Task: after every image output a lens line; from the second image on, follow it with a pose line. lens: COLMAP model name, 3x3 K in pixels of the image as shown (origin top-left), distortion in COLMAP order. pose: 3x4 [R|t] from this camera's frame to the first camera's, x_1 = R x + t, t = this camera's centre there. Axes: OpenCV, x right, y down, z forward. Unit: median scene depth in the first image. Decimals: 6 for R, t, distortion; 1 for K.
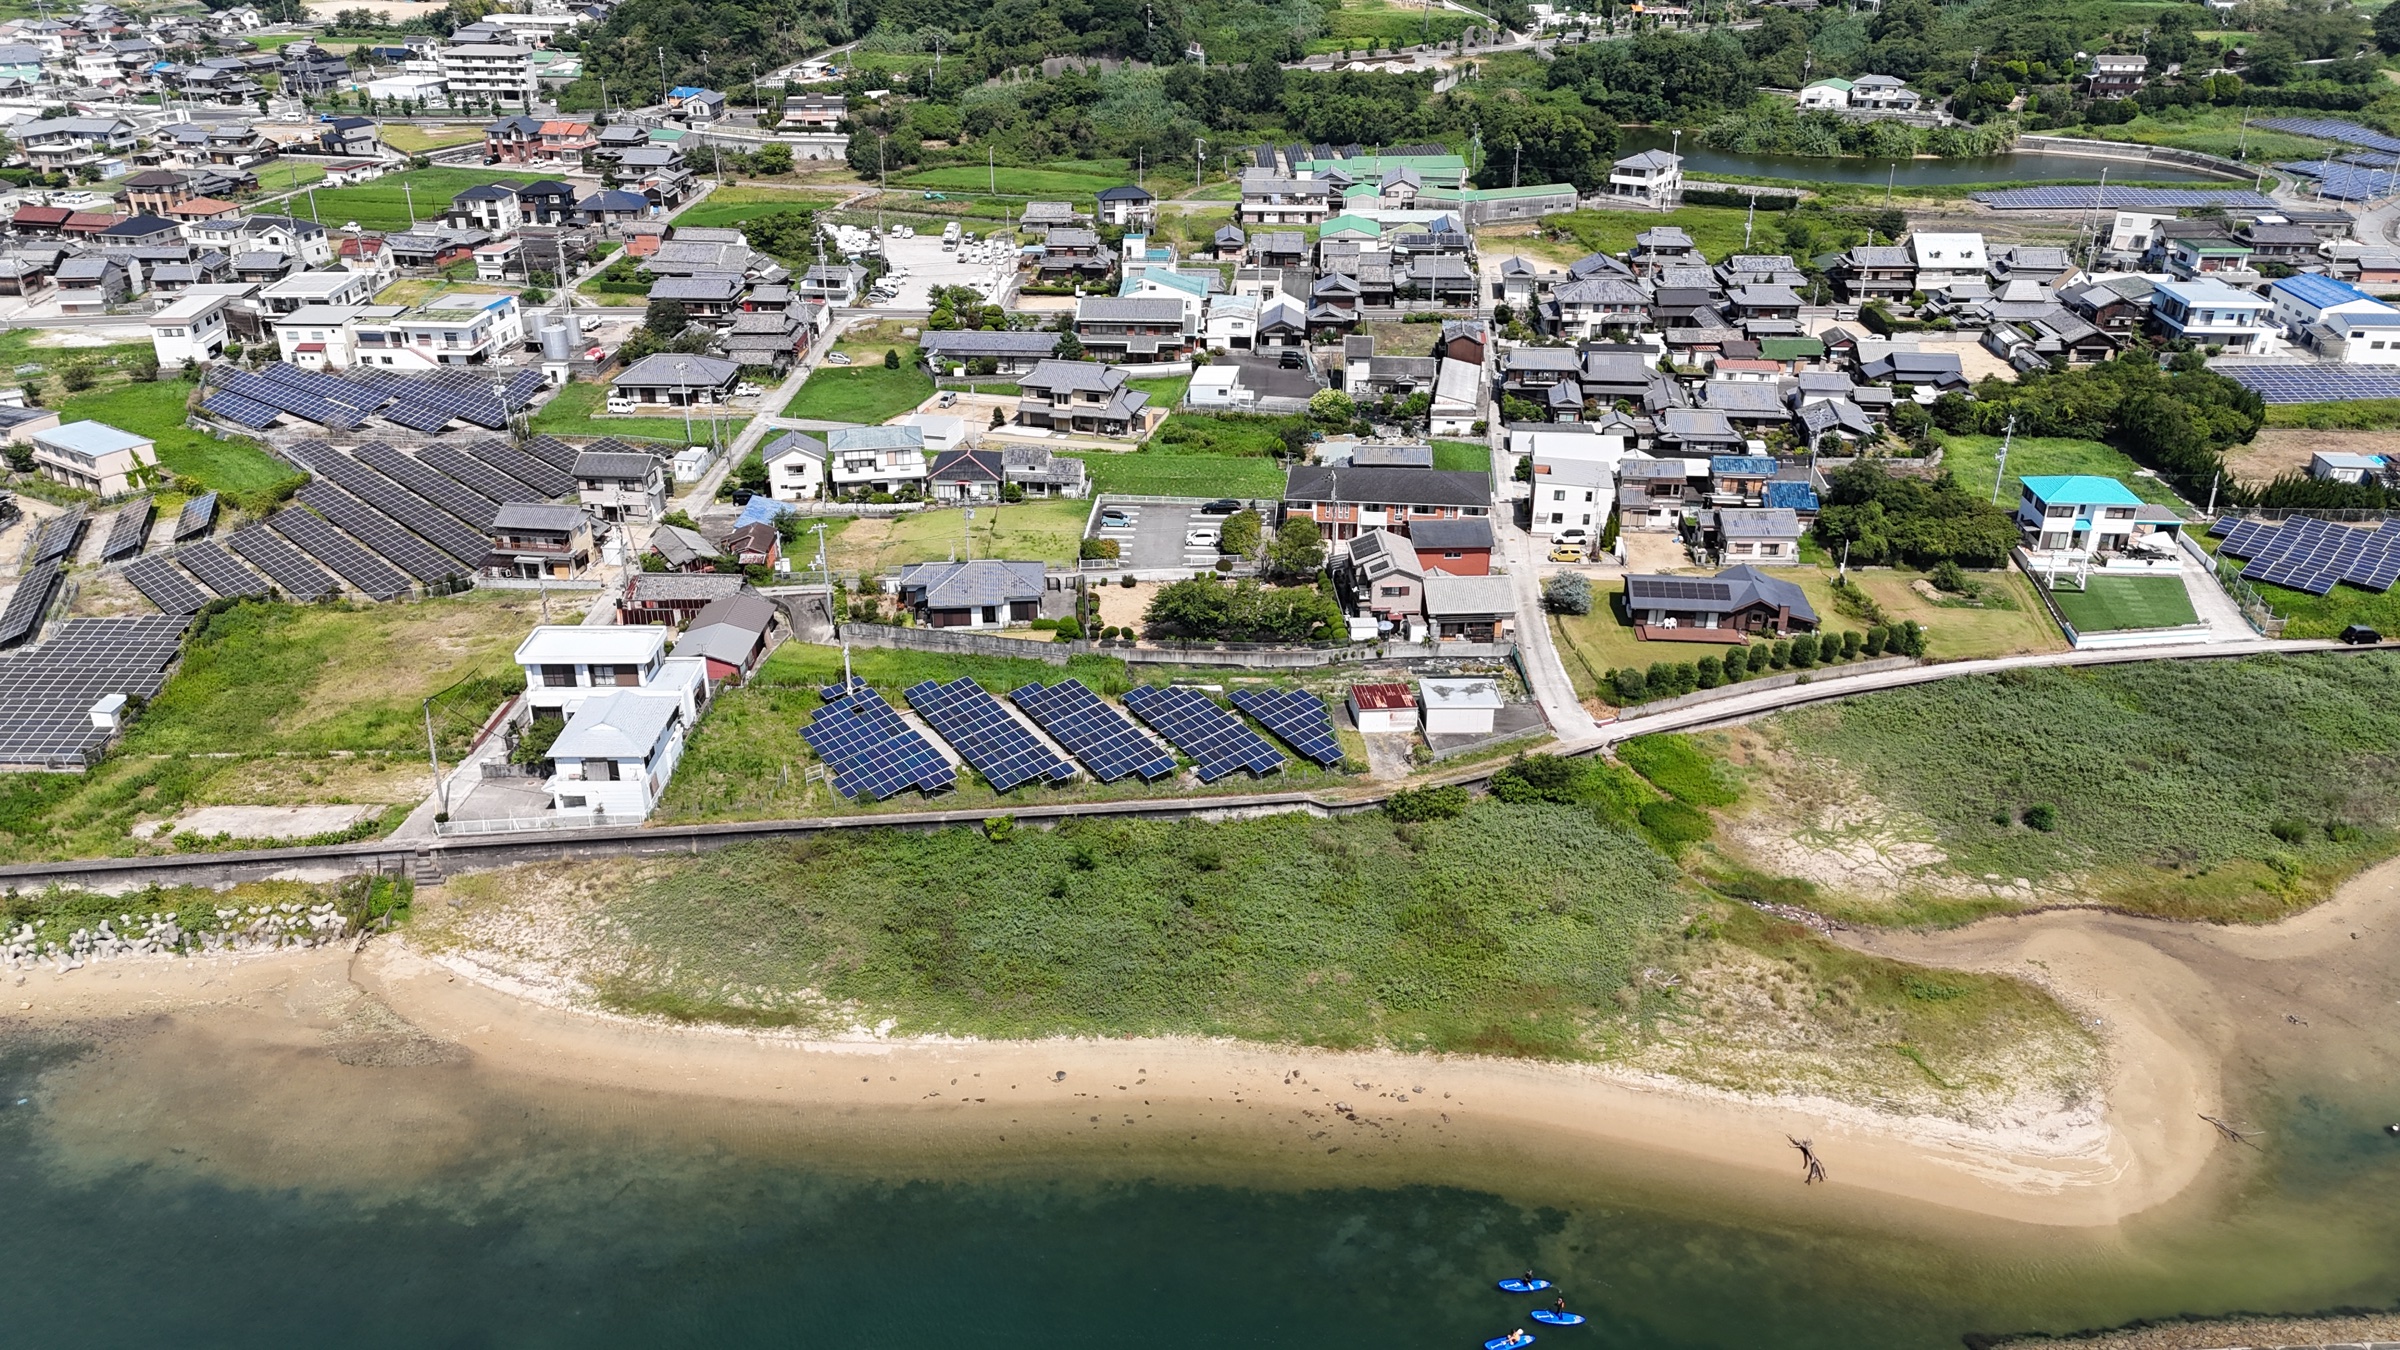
lens RADIAL K [[1777.9, 0, 1197.3], [0, 1777.9, 667.1], [0, 0, 1]] dist [0.070830, -0.067219]
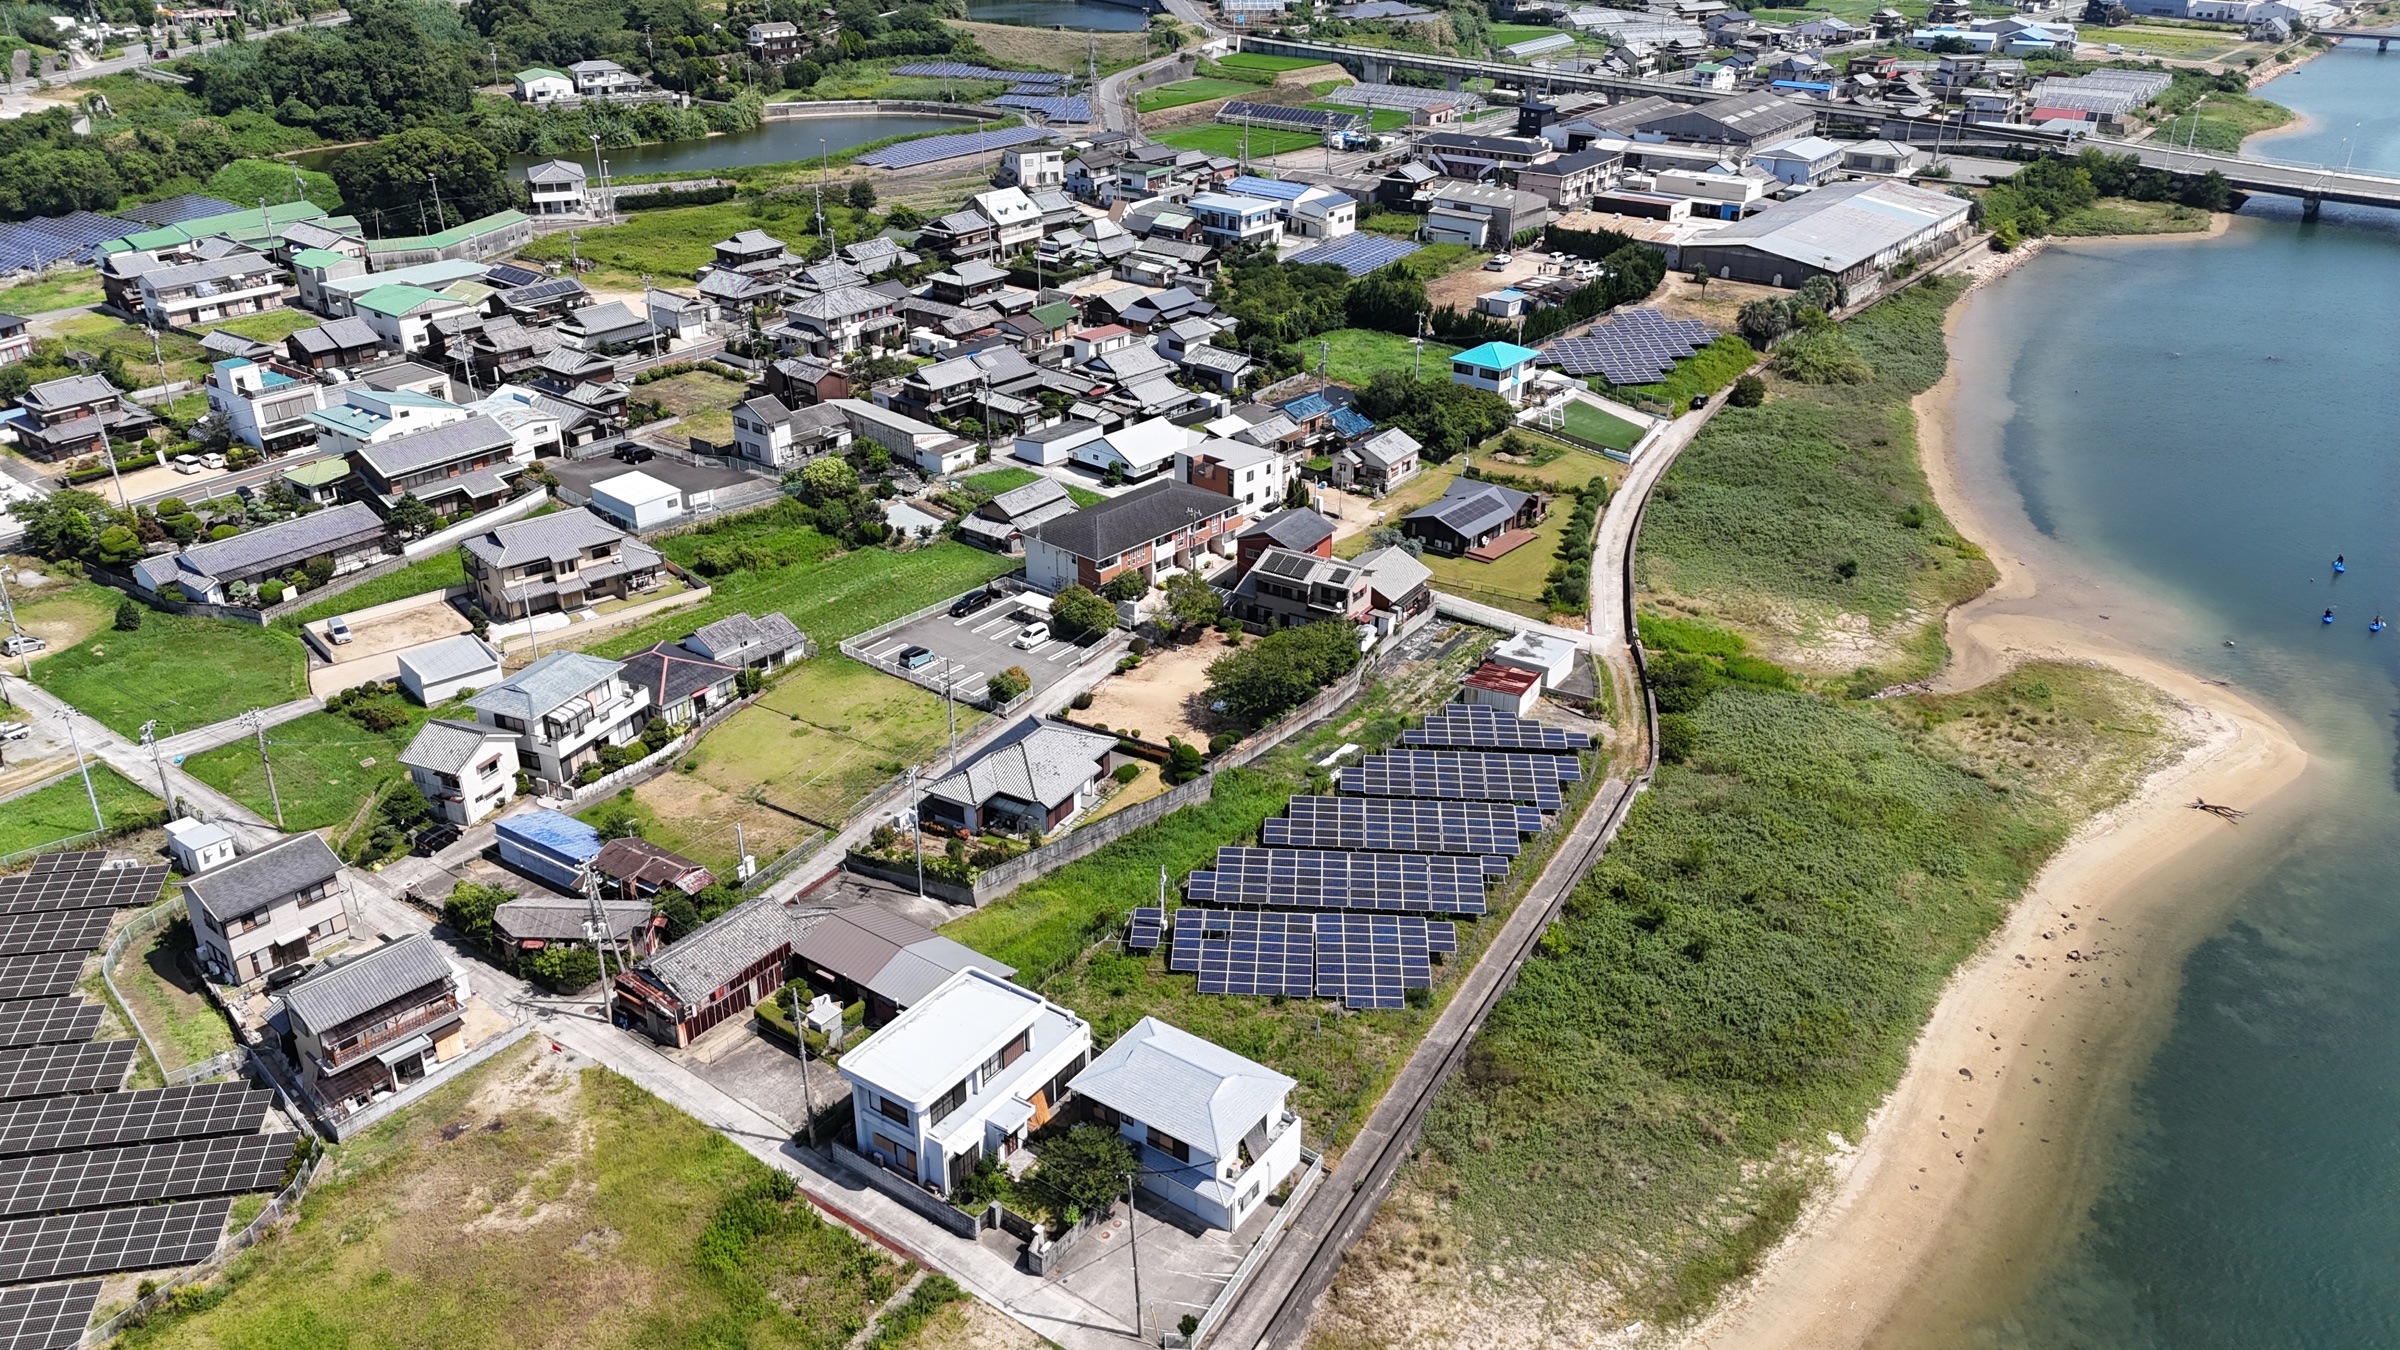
lens RADIAL K [[1777.9, 0, 1205.4], [0, 1777.9, 678.5], [0, 0, 1]] dist [0.070830, -0.067219]
pose [[0.565375, -0.358169, 0.743011, -0.454200], [0.346105, 0.920678, 0.180454, -0.137794], [-0.748707, 0.155136, 0.644493, 0.298914]]
